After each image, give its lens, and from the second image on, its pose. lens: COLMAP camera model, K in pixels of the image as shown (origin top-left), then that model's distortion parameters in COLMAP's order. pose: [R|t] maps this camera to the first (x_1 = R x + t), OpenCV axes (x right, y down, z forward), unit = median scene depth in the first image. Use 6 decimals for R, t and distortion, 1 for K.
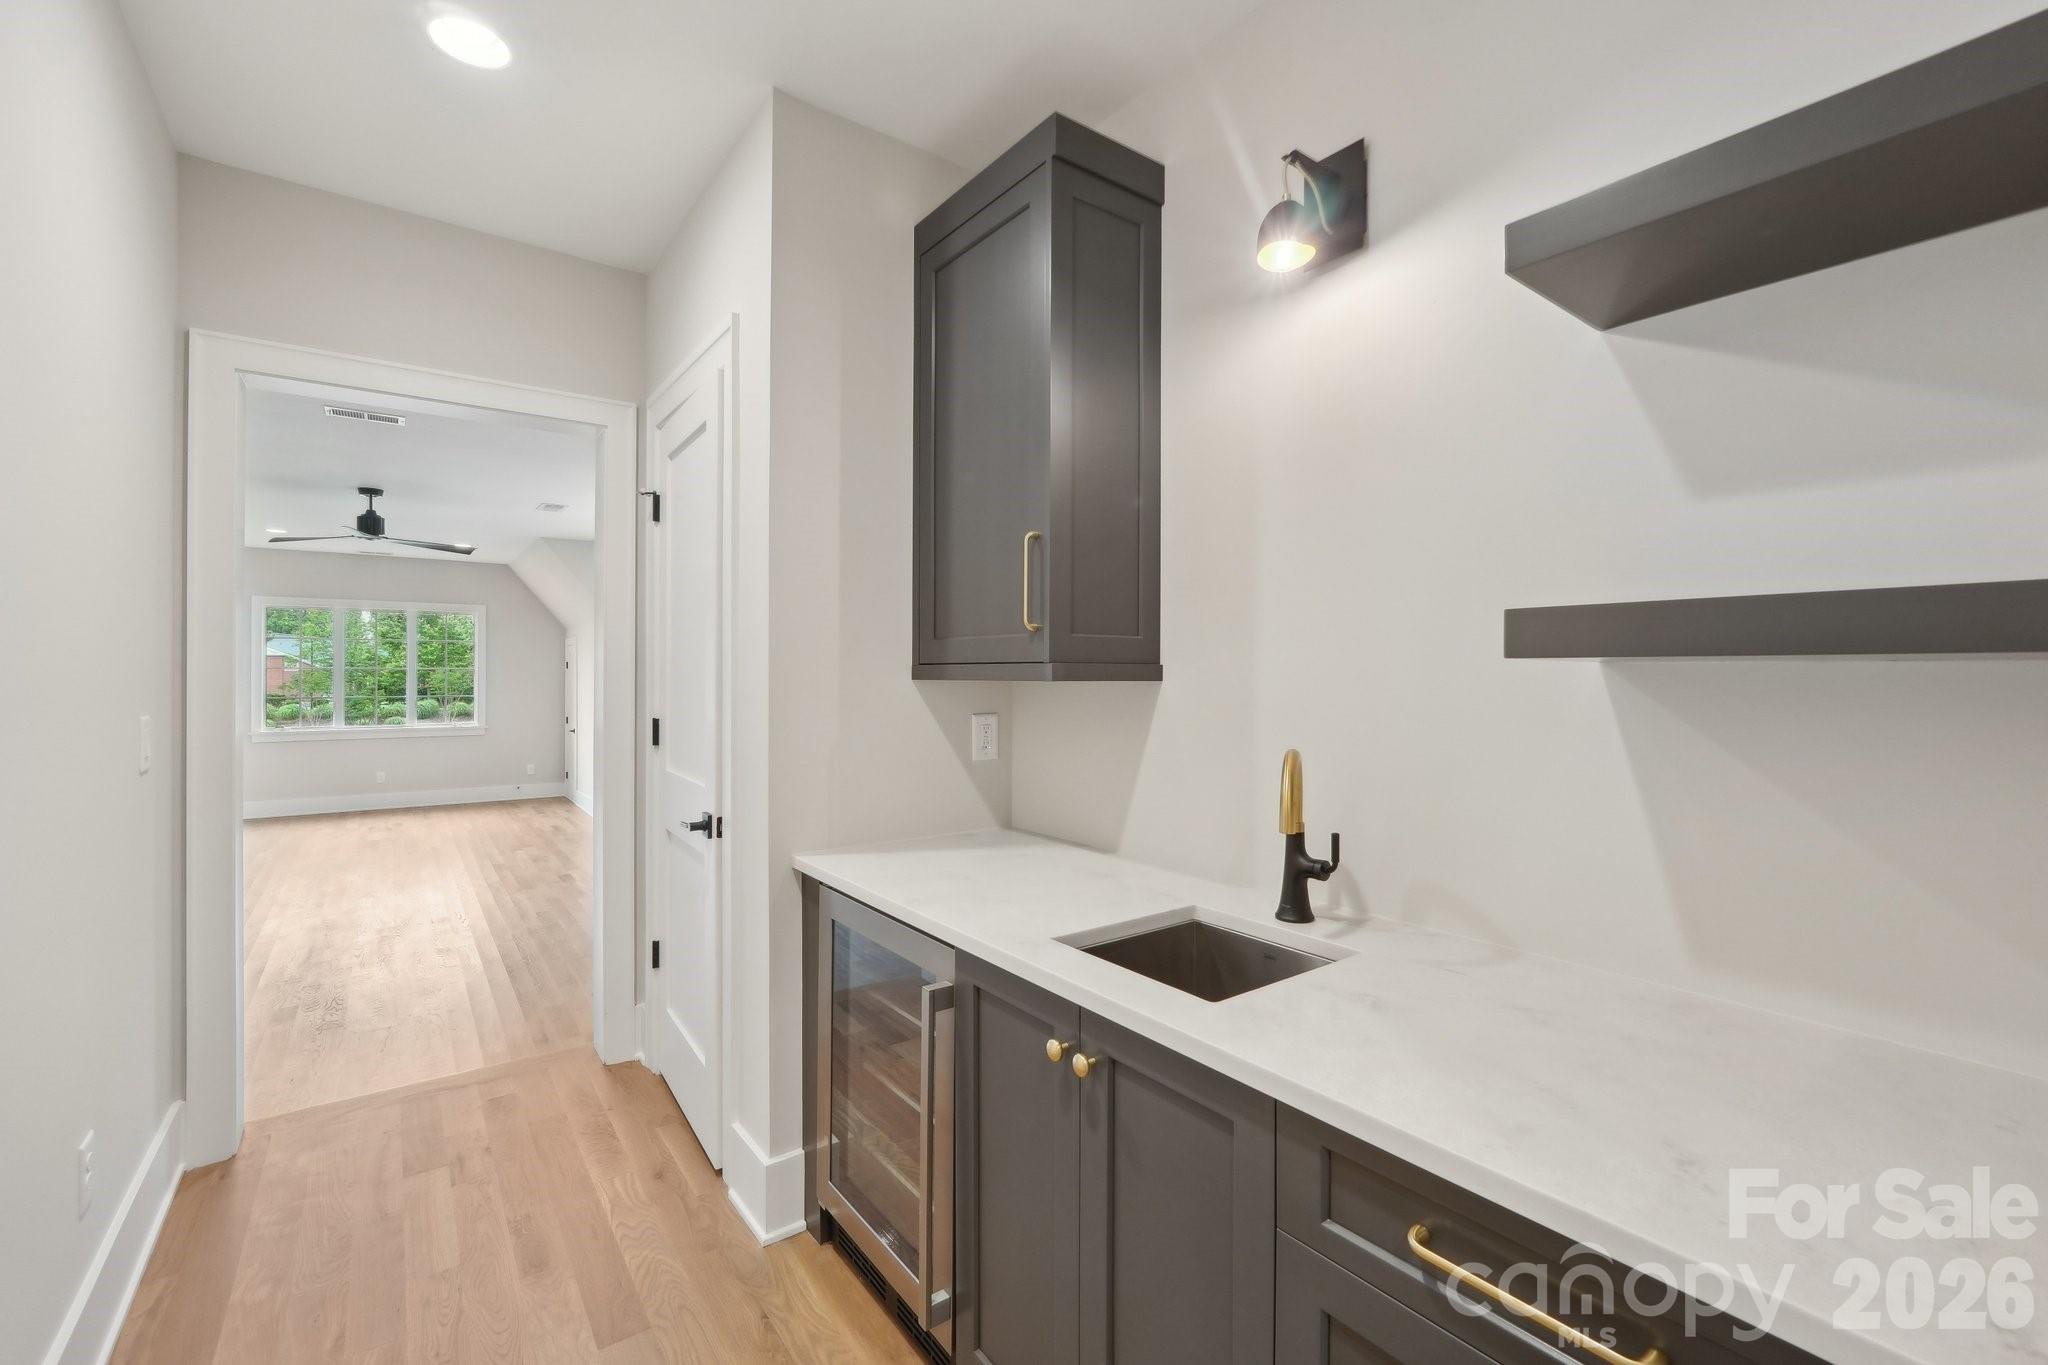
lens RADIAL K [[865.3, 0, 1013.7], [0, 865.3, 677.1], [0, 0, 1]] dist [-0.010249, 0.000086]
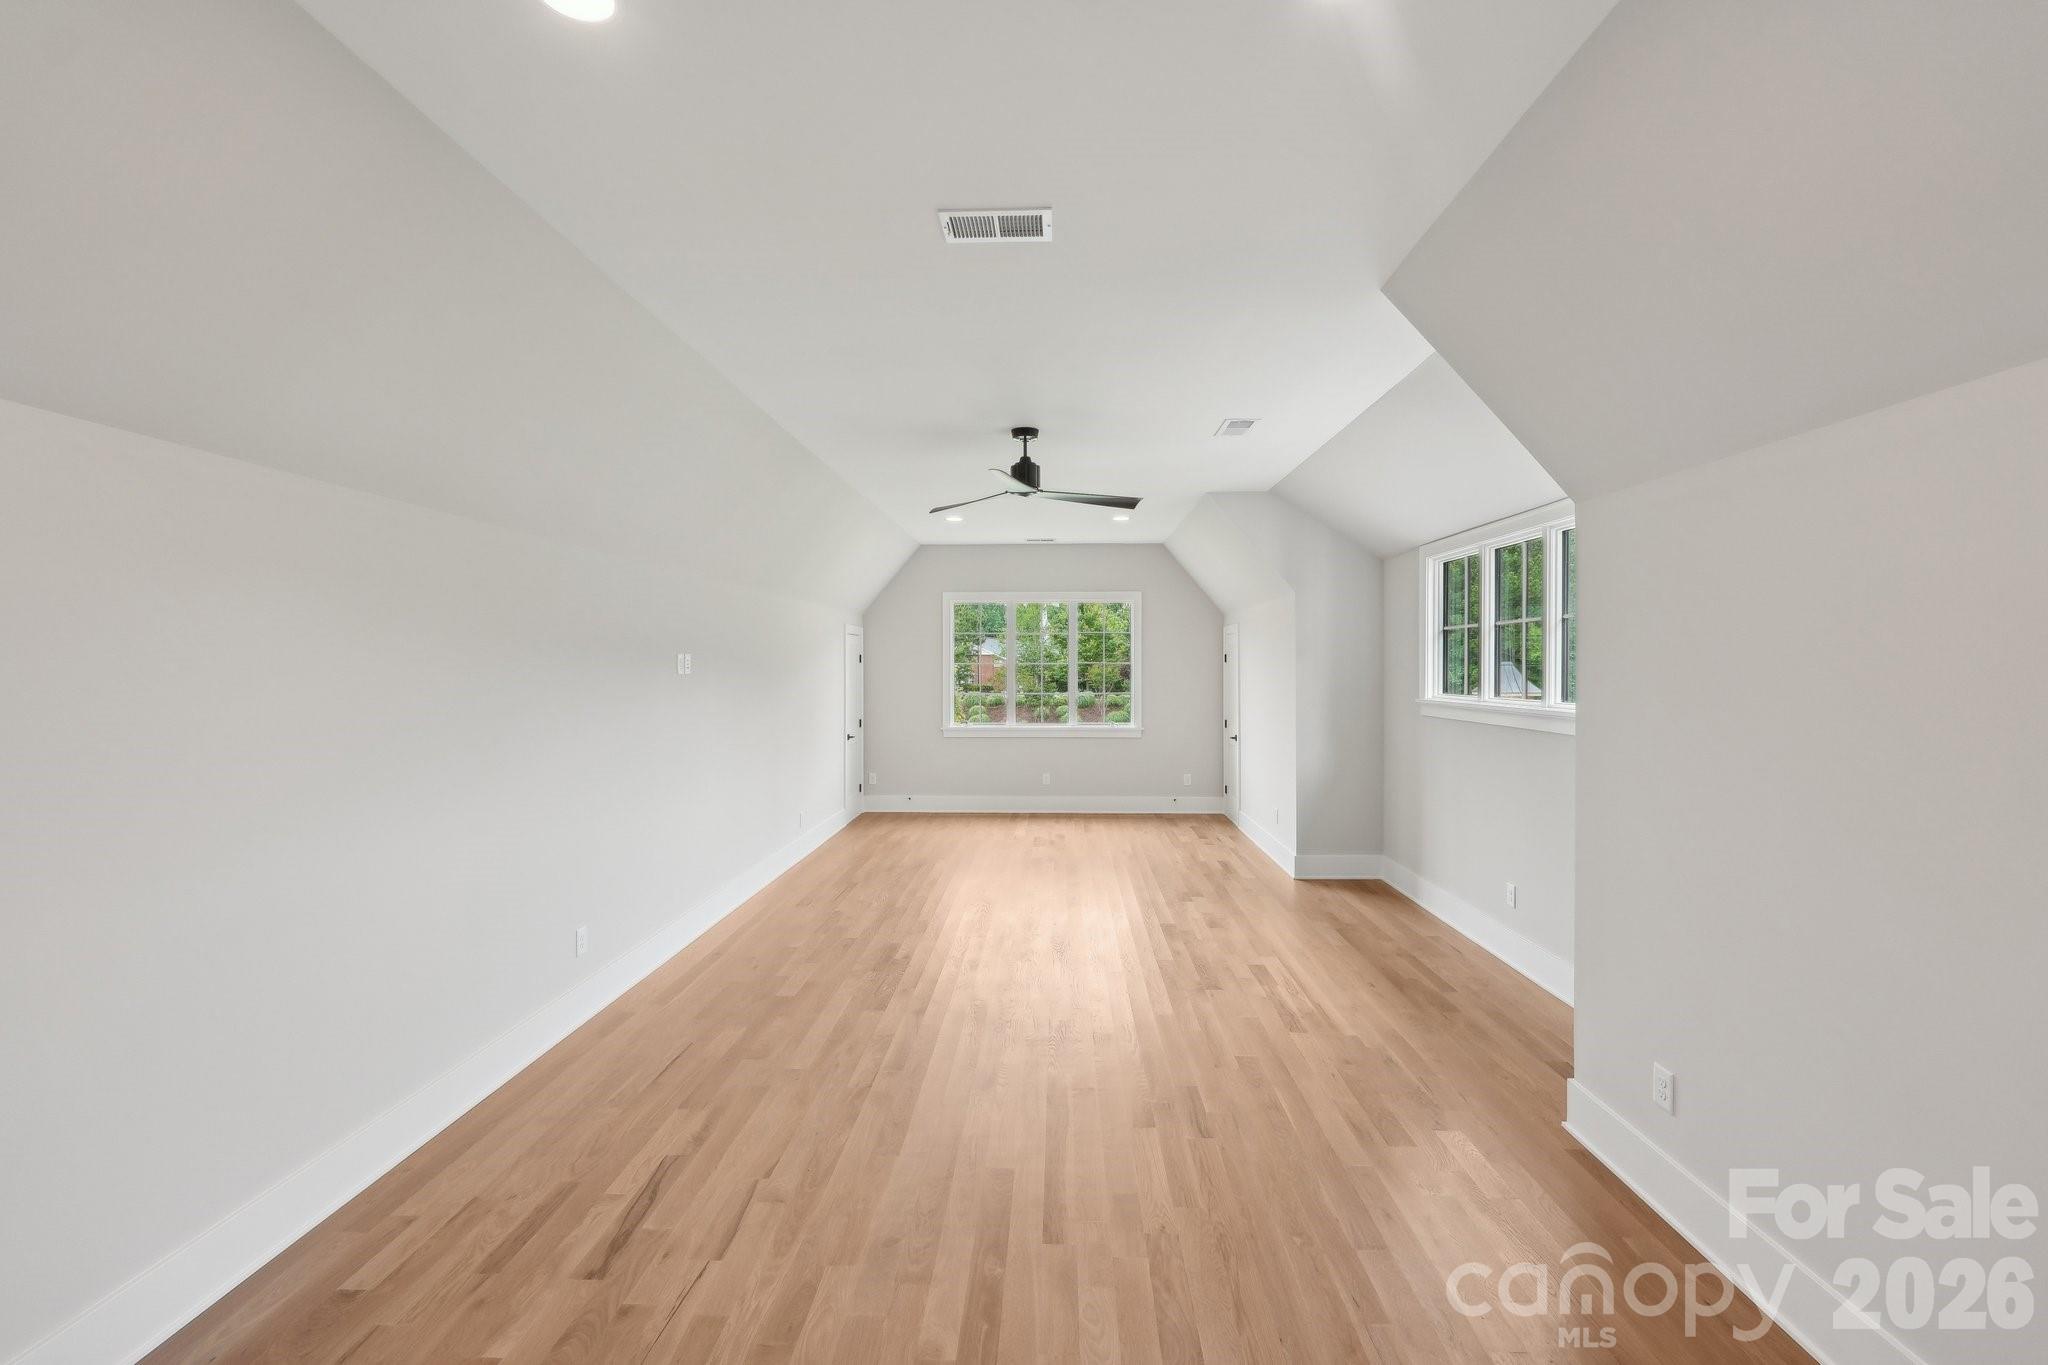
lens RADIAL K [[865.3, 0, 1021.4], [0, 865.3, 676.0], [0, 0, 1]] dist [-0.010249, 0.000086]
pose [[0.782567, 0.000021, -0.622566, -0.163093], [0.004297, 0.999976, 0.005435, -0.001939], [0.622551, -0.006929, 0.782549, 0.237444]]
